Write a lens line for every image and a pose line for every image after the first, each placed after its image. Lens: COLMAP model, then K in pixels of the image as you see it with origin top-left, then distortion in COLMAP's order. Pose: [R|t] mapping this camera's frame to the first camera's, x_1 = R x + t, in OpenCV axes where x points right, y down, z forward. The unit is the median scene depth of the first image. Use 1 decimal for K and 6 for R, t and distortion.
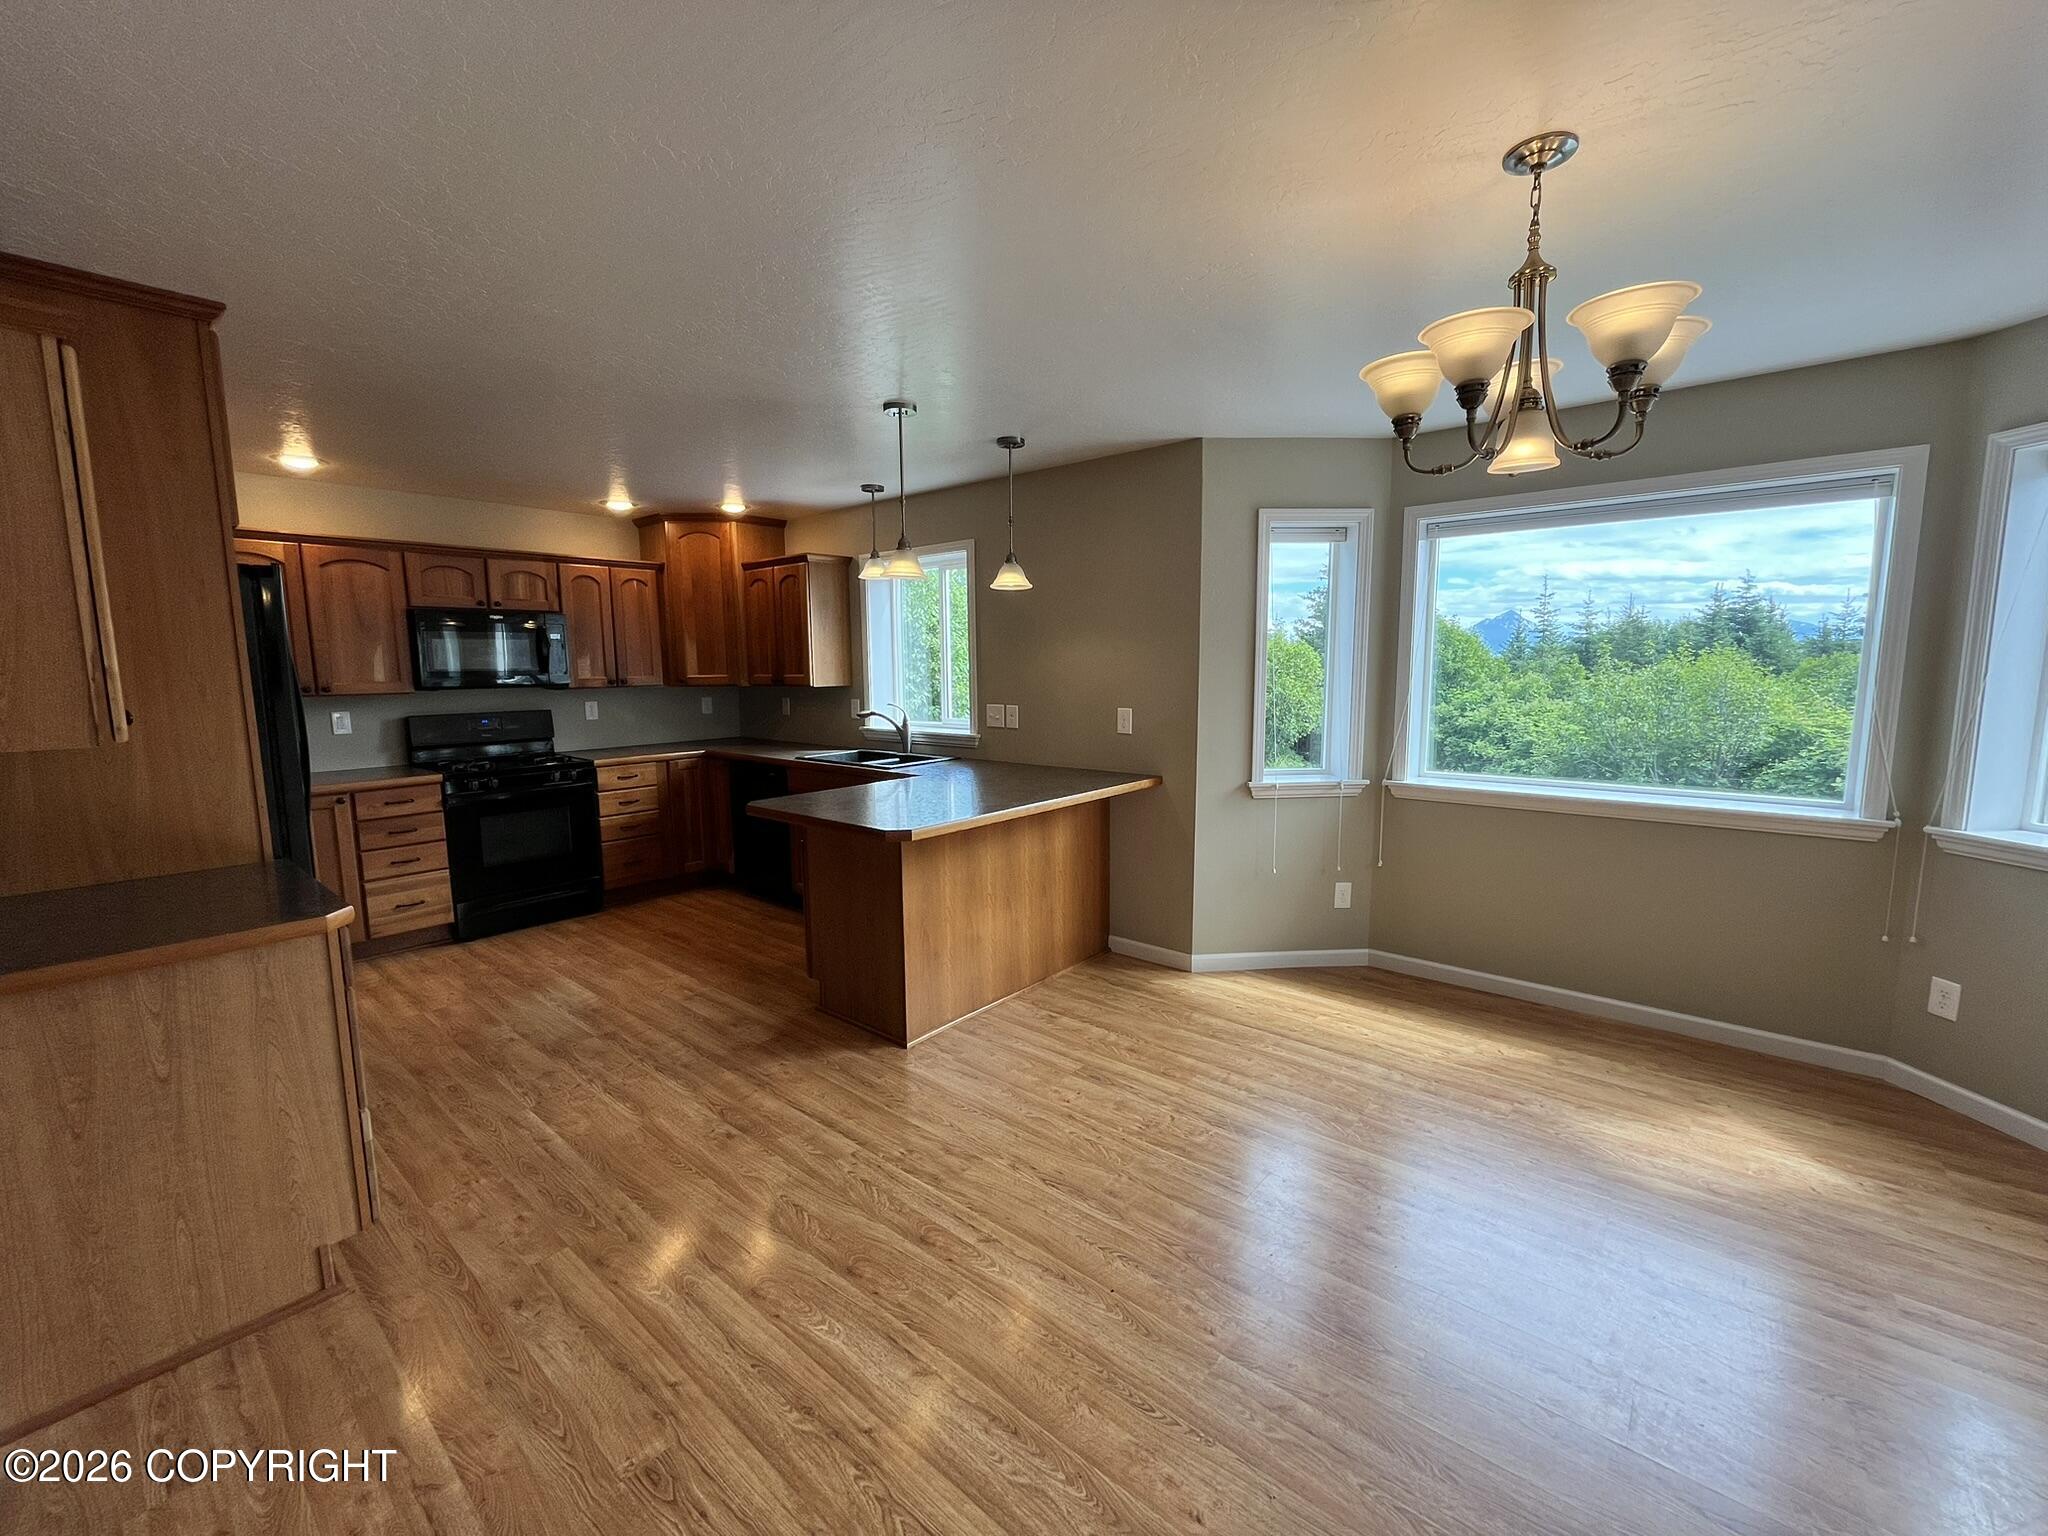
lens RADIAL K [[829.5, 0, 1014.0], [0, 829.5, 767.0], [0, 0, 1]] dist [-0.002996, 0.000231]
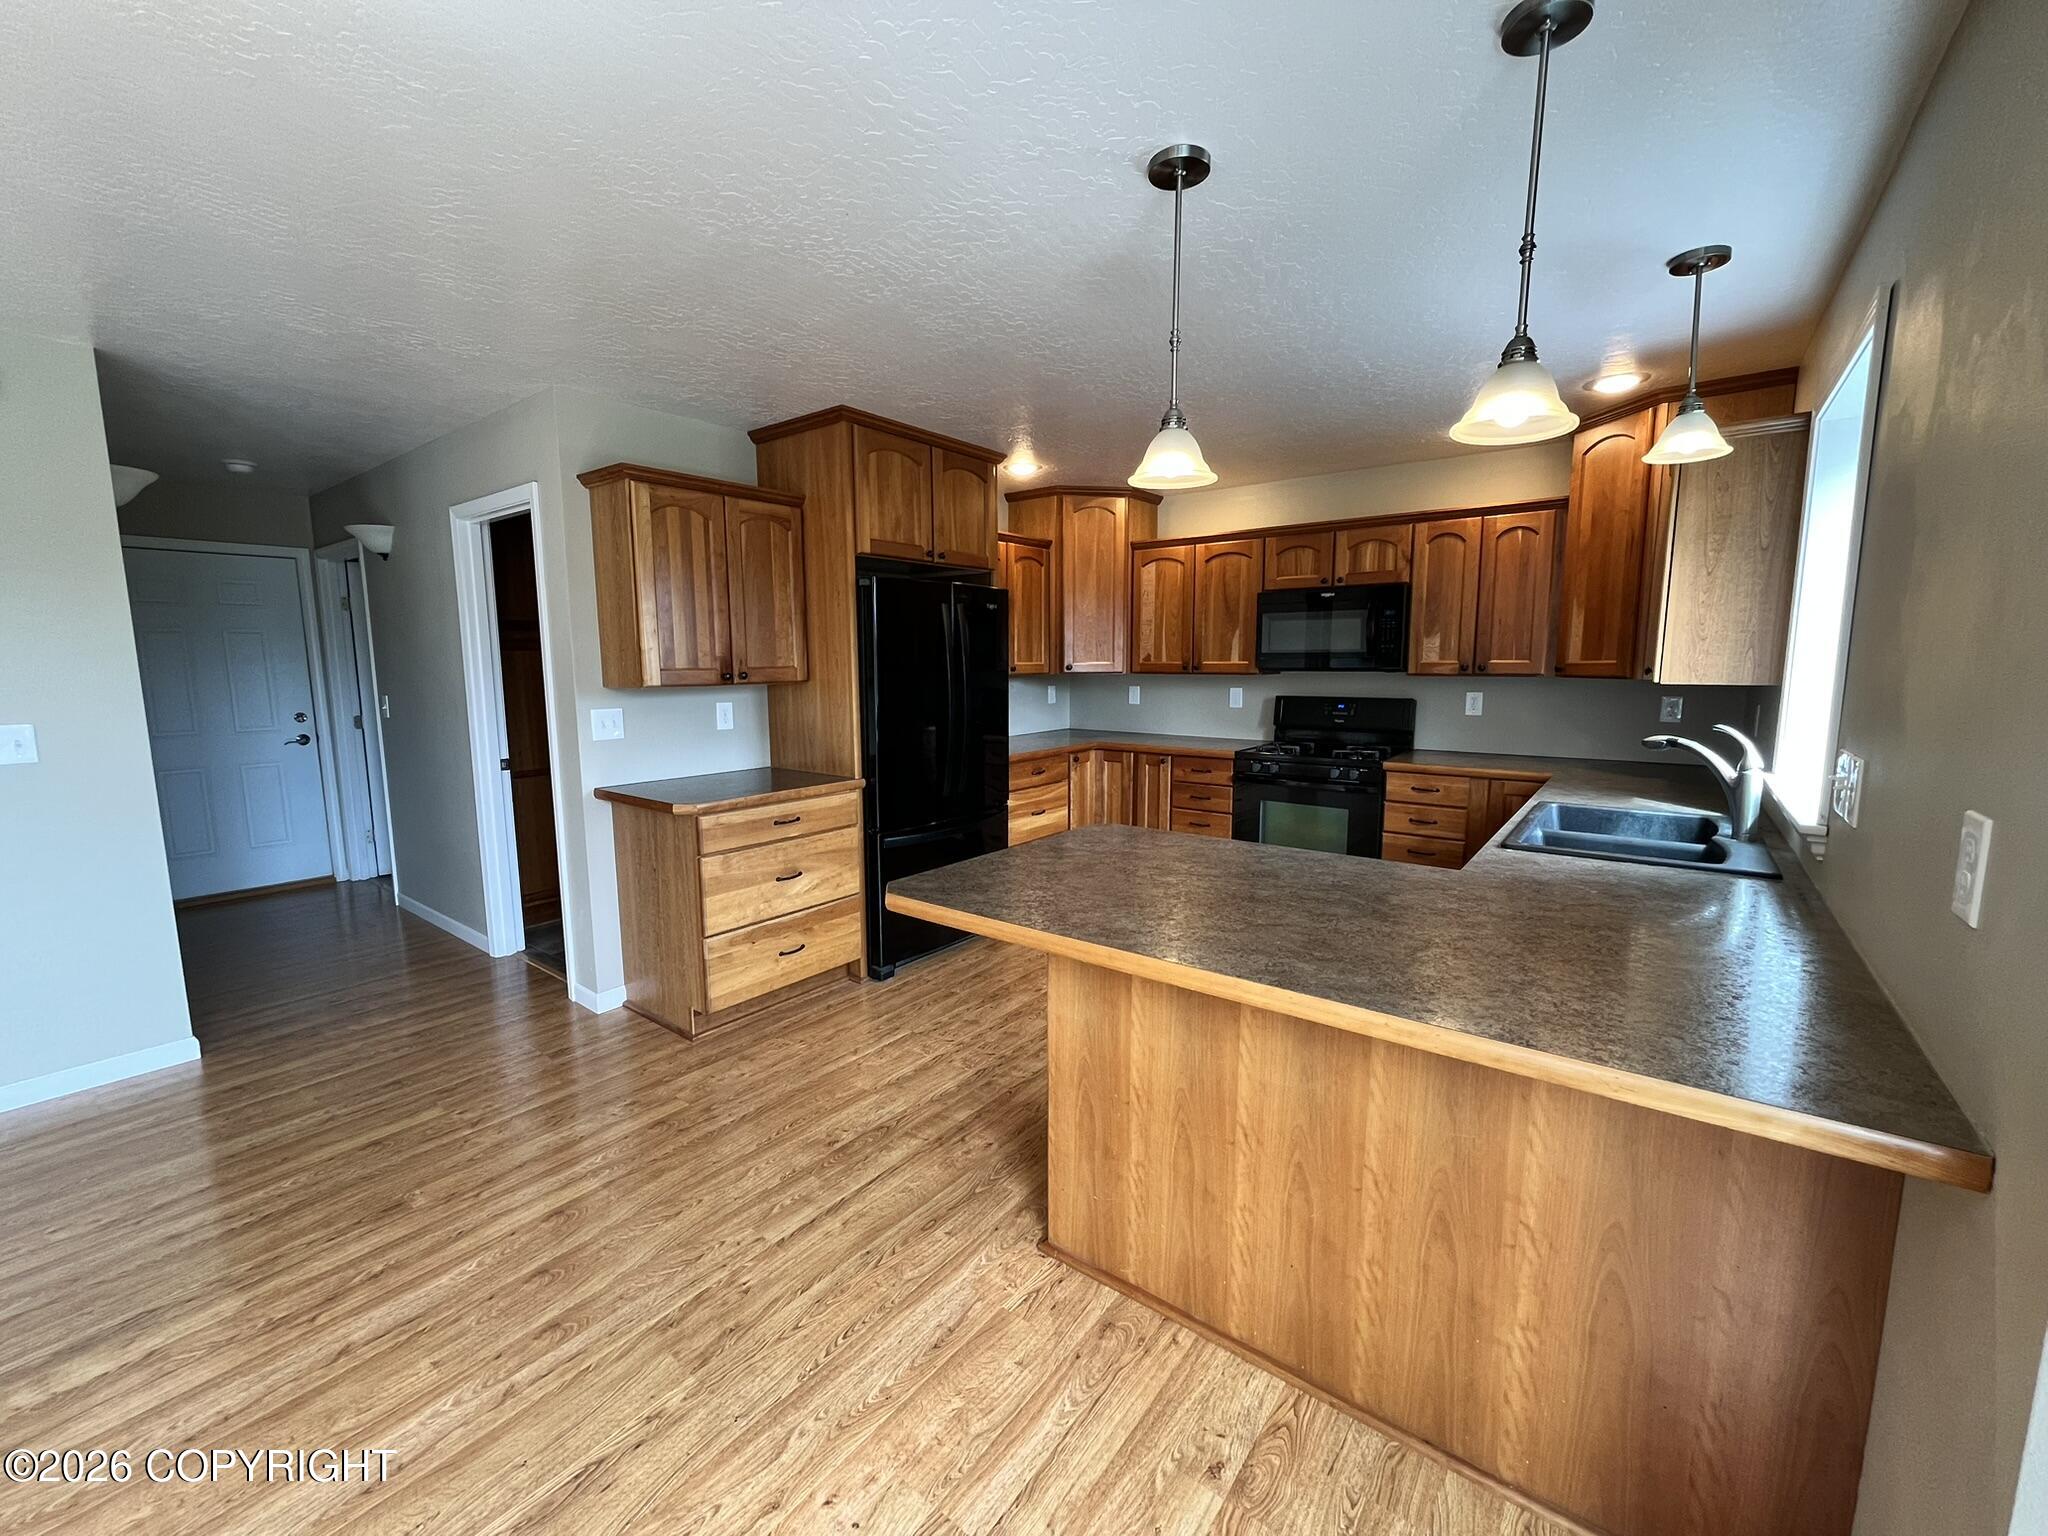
lens RADIAL K [[829.5, 0, 1018.3], [0, 829.5, 765.5], [0, 0, 1]] dist [-0.002996, 0.000231]
pose [[0.048892, 0.136807, -0.989390, 0.490396], [-0.120620, 0.984134, 0.130120, -0.114662], [0.991494, 0.112978, 0.064618, 0.994007]]
